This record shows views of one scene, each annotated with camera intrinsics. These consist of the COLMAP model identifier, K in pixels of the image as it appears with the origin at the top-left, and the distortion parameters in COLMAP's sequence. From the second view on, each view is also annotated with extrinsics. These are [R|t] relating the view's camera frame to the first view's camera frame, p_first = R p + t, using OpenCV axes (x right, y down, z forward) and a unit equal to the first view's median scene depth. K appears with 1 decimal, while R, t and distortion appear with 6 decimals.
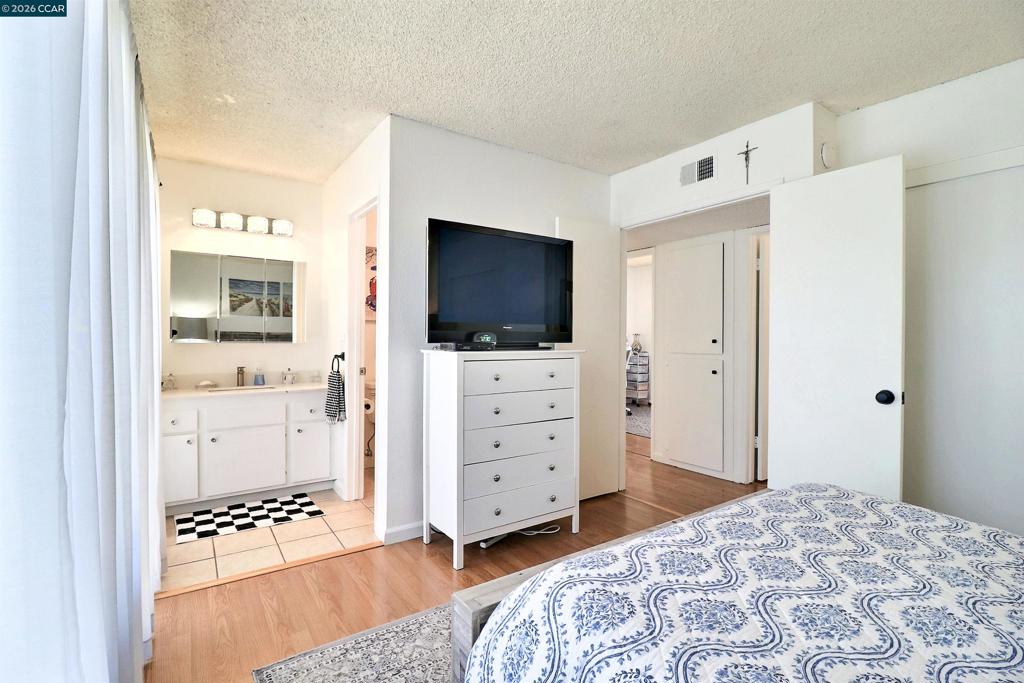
lens RADIAL K [[477.4, 0, 512.0], [0, 477.4, 341.5], [0, 0, 1]] dist [-0.013352, -0.000616]
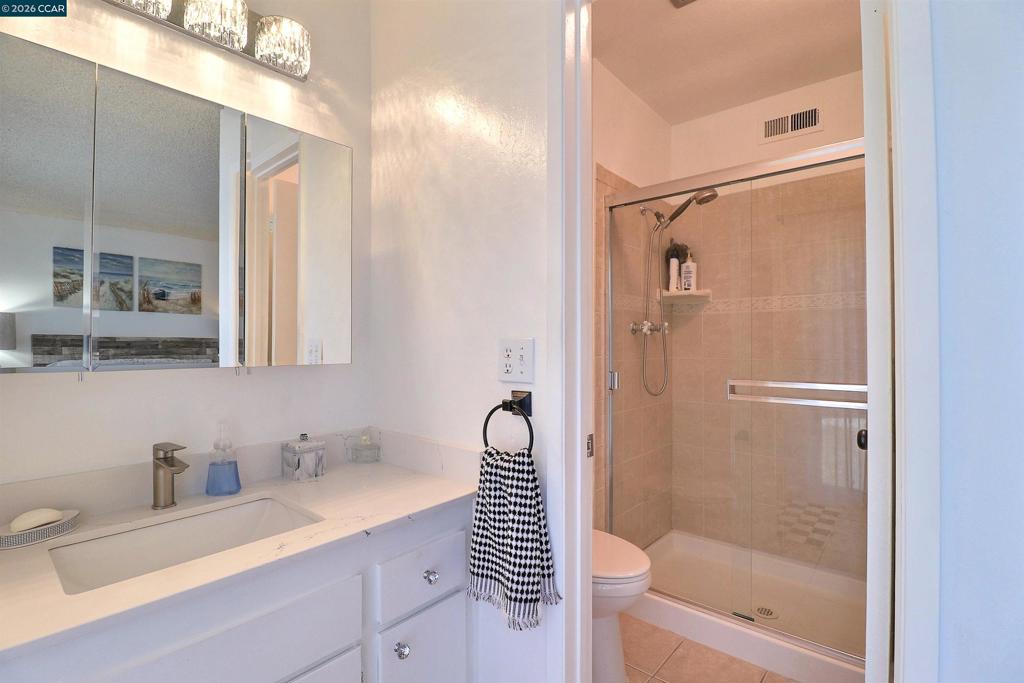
lens RADIAL K [[496.0, 0, 510.4], [0, 496.0, 338.0], [0, 0, 1]] dist [-0.015209, -0.000825]
pose [[0.967168, -0.002986, 0.254122, -0.428881], [0.007301, 0.999845, -0.016038, -0.008222], [-0.254035, 0.017367, 0.967039, 0.625730]]
